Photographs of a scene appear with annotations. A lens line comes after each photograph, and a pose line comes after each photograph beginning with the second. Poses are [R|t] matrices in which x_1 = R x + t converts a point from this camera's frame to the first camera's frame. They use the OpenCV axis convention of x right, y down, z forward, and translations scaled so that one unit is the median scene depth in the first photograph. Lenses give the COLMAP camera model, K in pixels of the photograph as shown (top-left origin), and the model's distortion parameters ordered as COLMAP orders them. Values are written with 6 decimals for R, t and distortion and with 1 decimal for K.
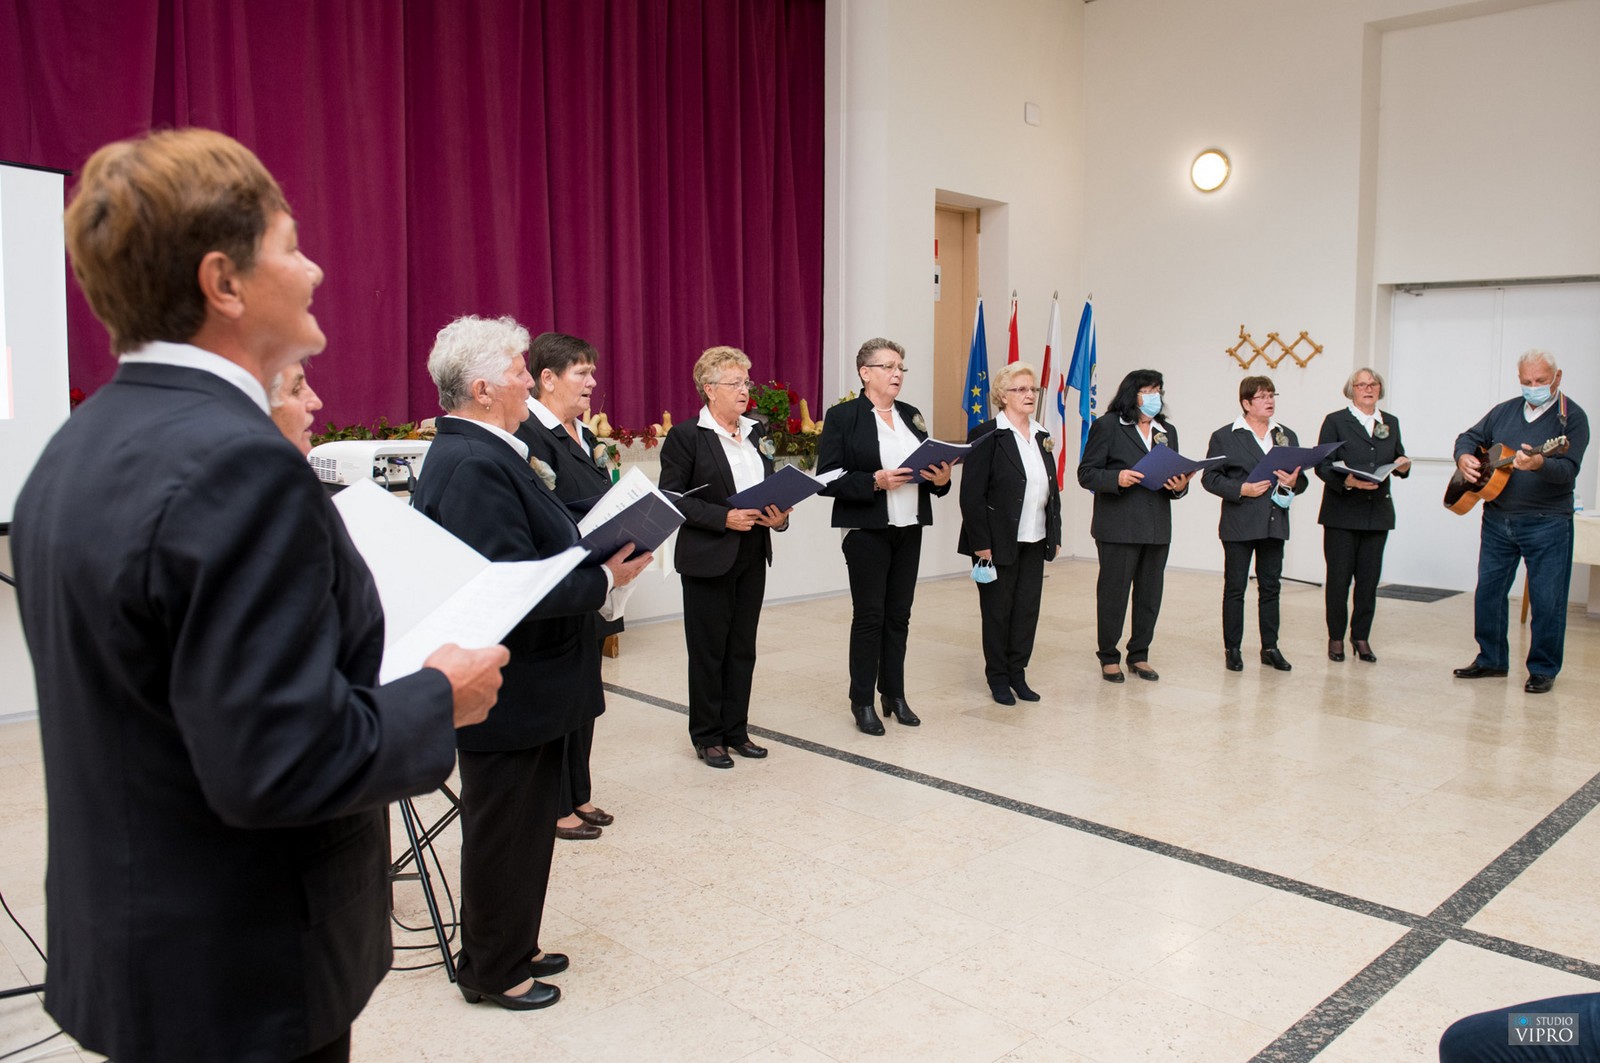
lens RADIAL K [[1103.0, 0, 800.0], [0, 1103.0, 531.5], [0, 0, 1]] dist [-0.022653, -0.002919]
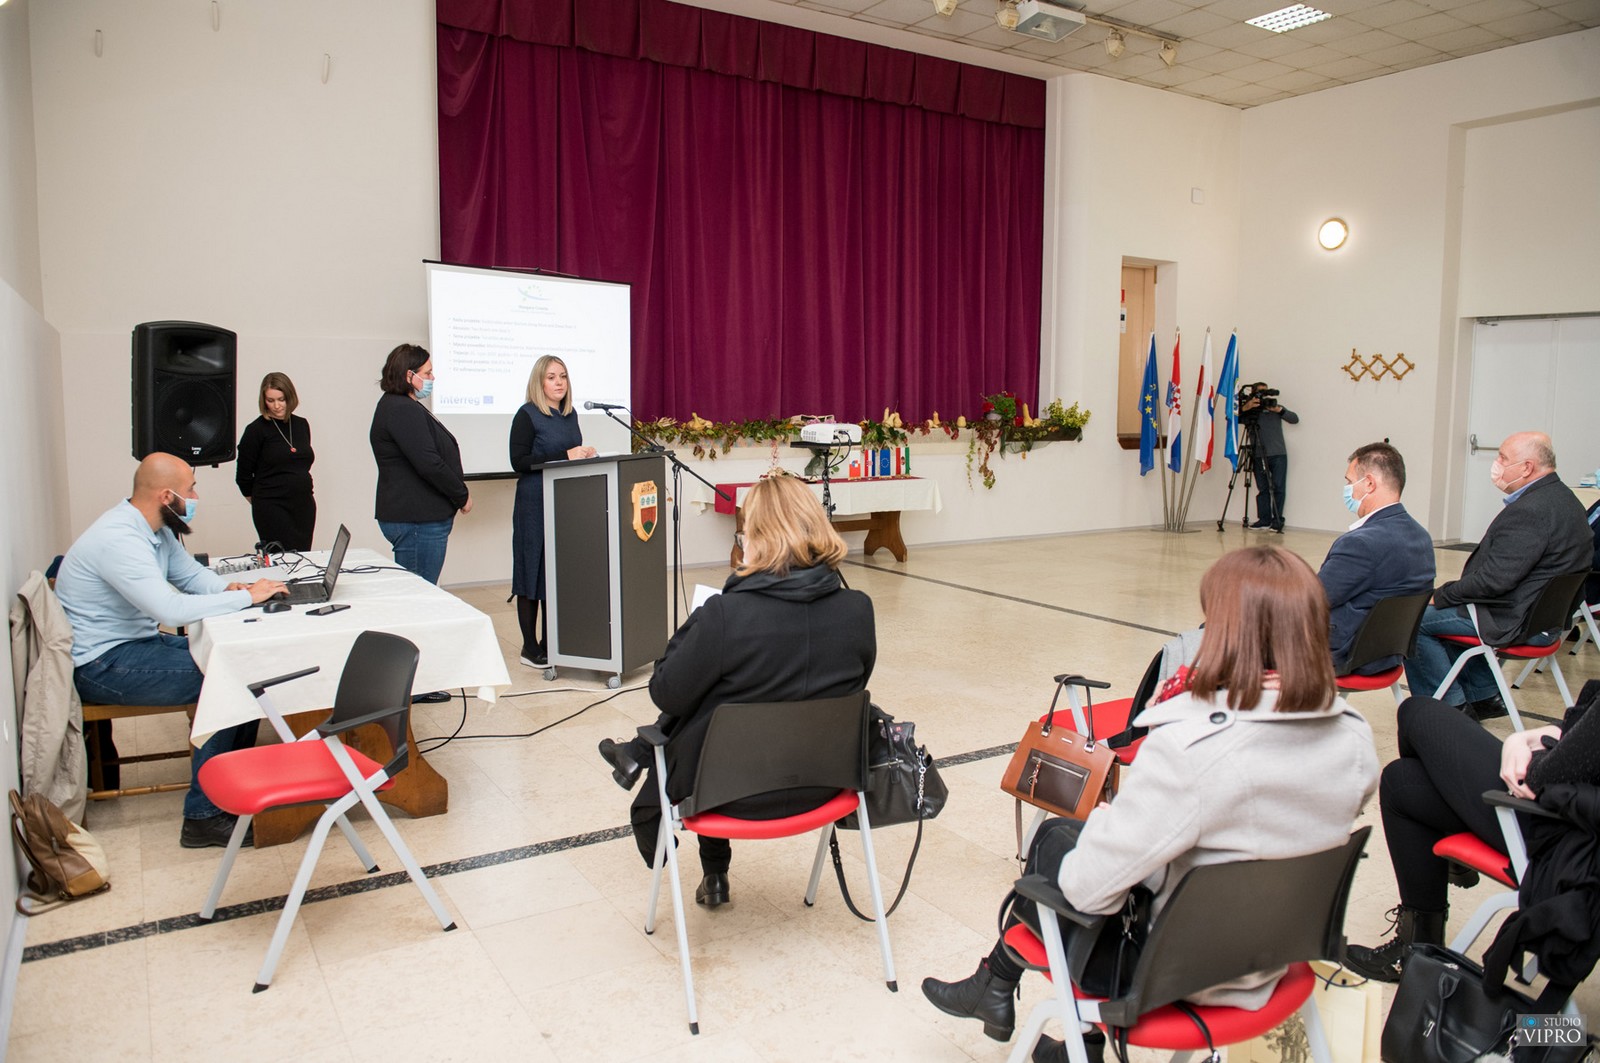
lens RADIAL K [[1103.0, 0, 800.0], [0, 1103.0, 531.5], [0, 0, 1]] dist [-0.022653, -0.002919]
pose [[0.982259, 0.019617, -0.186500, -0.014137], [-0.020159, 0.999796, -0.001010, 0.057663], [0.186443, 0.004752, 0.982454, -0.496402]]
